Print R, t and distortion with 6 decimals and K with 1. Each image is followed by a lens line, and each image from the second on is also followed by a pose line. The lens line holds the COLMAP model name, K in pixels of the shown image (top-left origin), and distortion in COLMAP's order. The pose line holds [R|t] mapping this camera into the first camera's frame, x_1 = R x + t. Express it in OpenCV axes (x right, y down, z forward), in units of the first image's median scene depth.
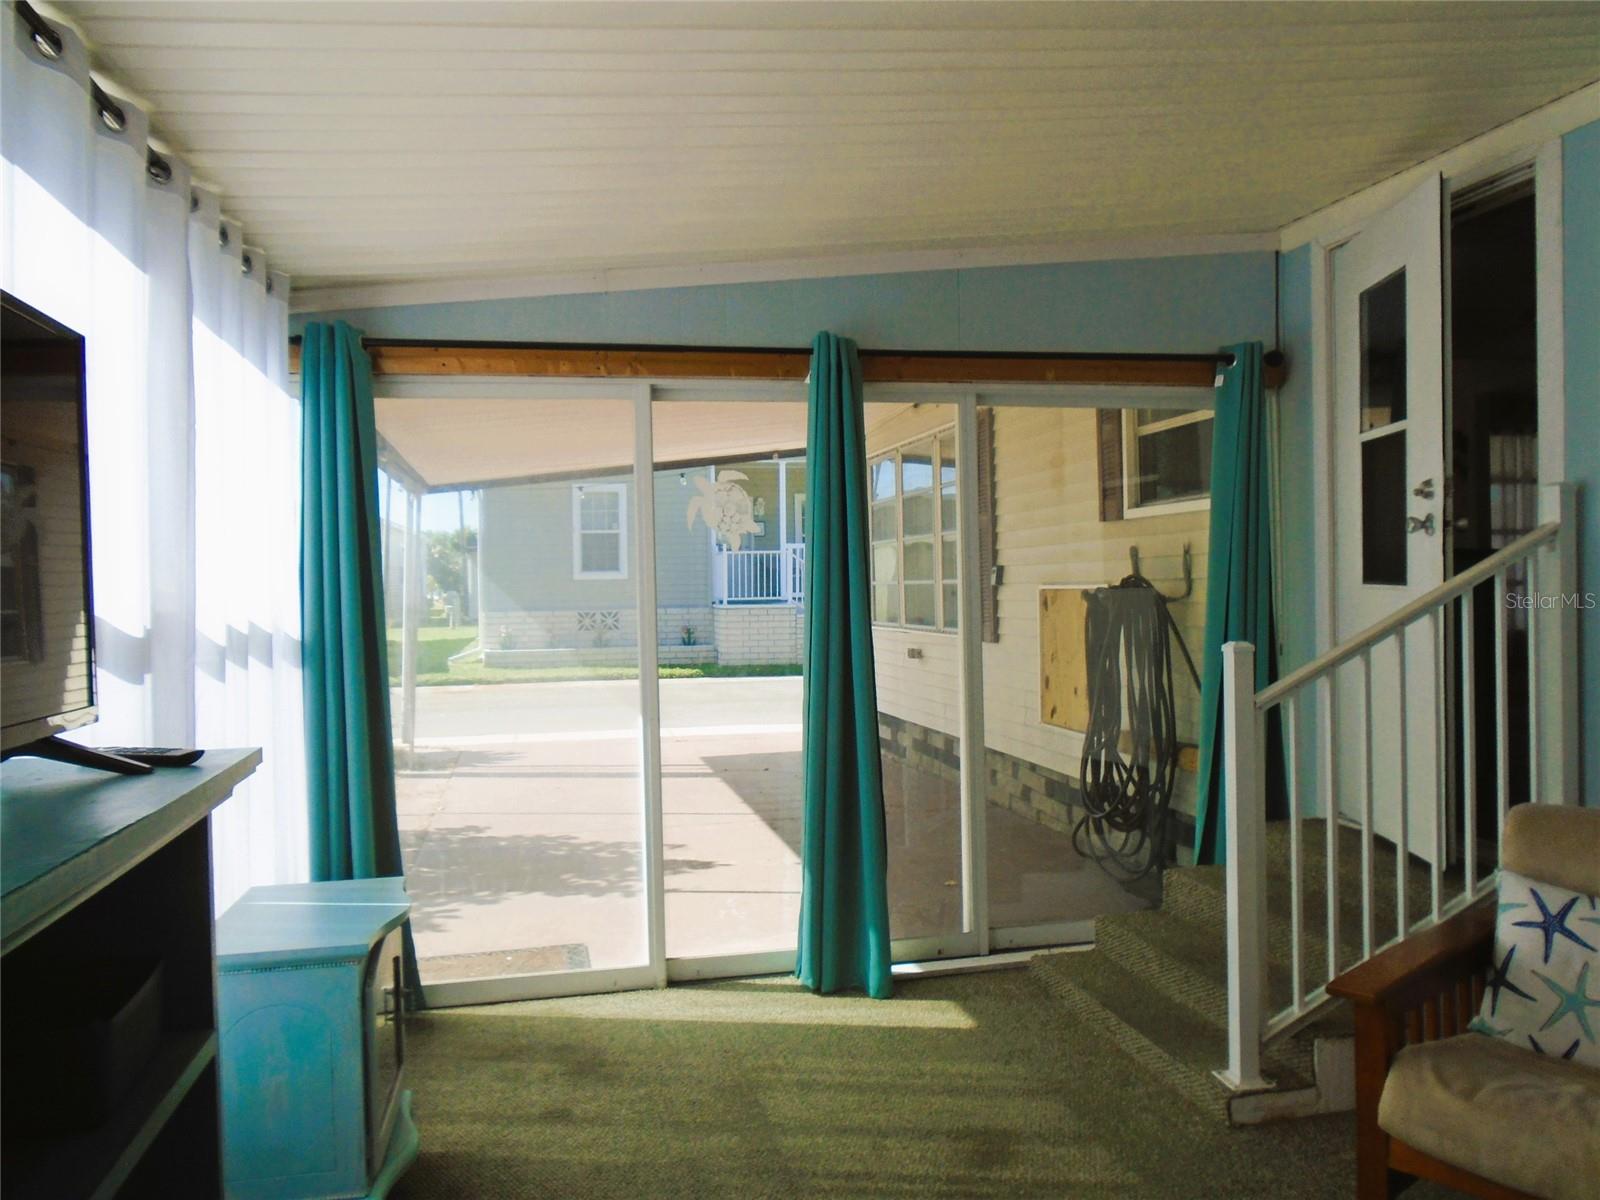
lens RADIAL K [[1205.3, 0, 803.0], [0, 1205.3, 591.8], [0, 0, 1]] dist [-0.016275, 0.019358]
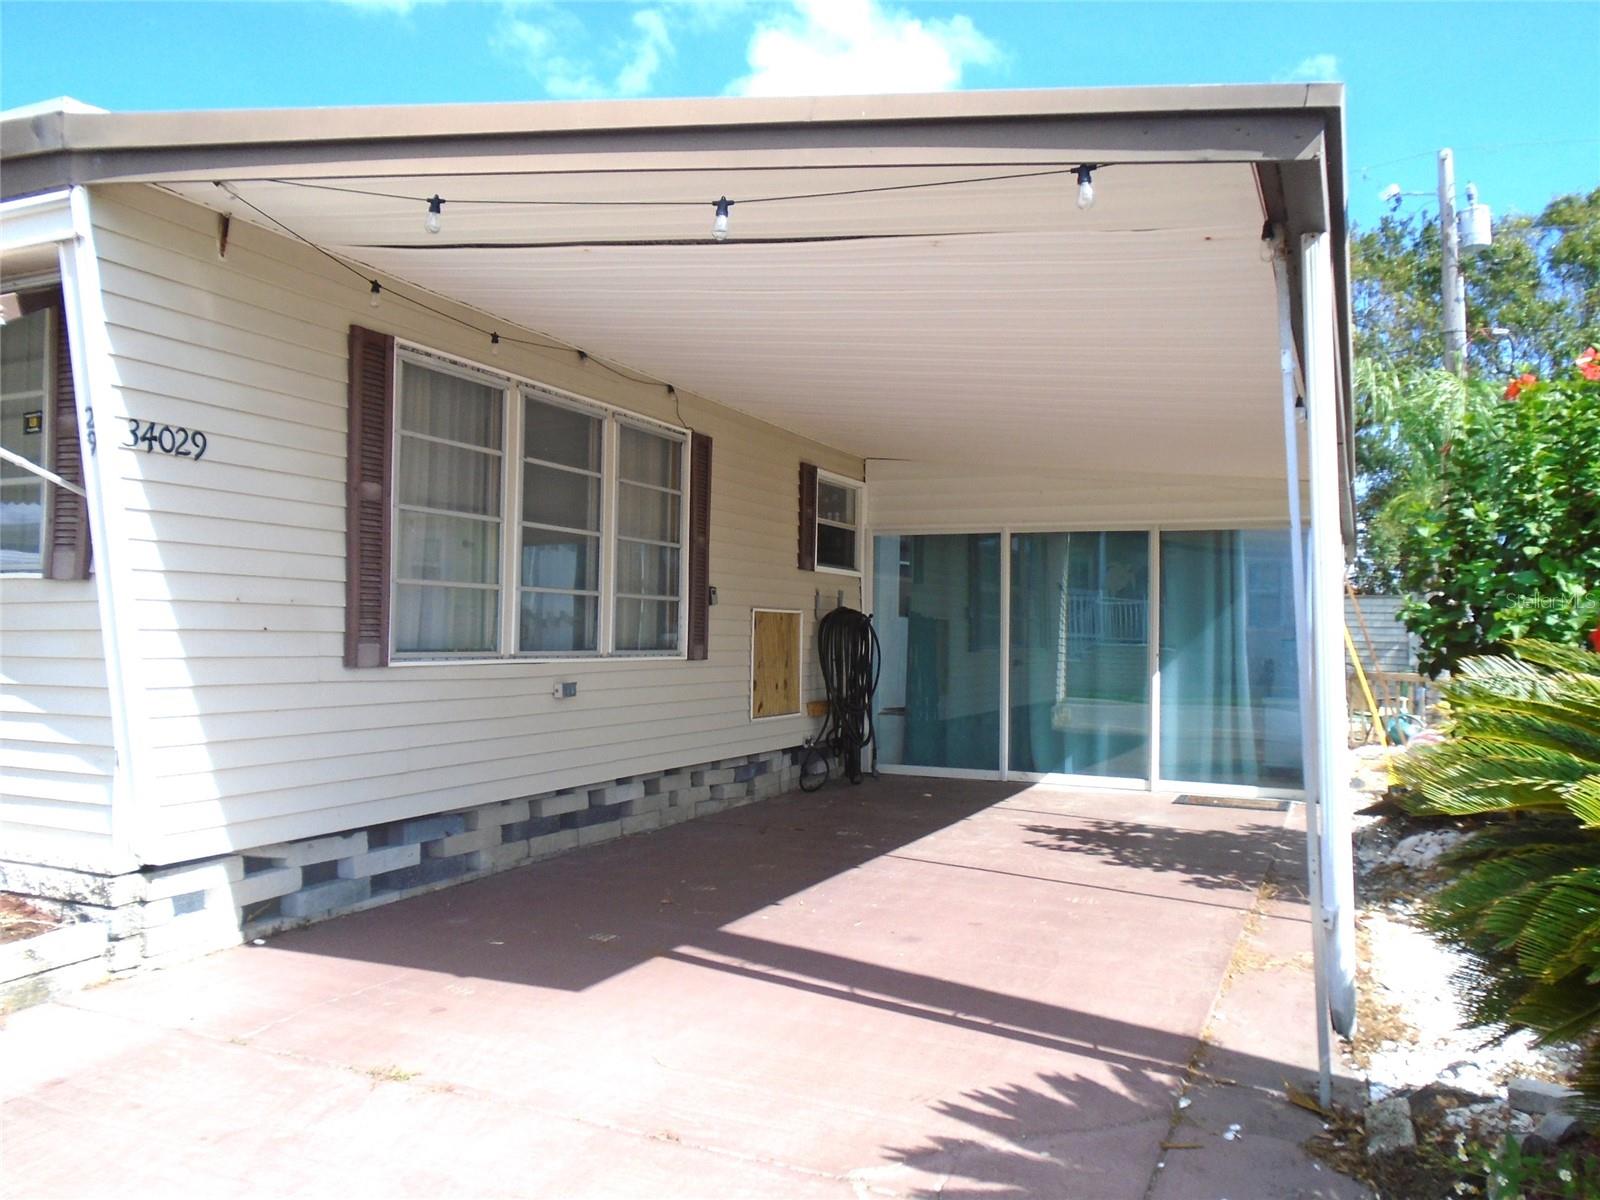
lens RADIAL K [[1205.3, 0, 797.9], [0, 1205.3, 596.9], [0, 0, 1]] dist [-0.016275, 0.019358]
pose [[-0.804147, 0.028184, 0.593762, -1.063416], [0.004191, 0.999119, -0.041750, 0.064884], [-0.594416, -0.031085, -0.803557, 3.594911]]
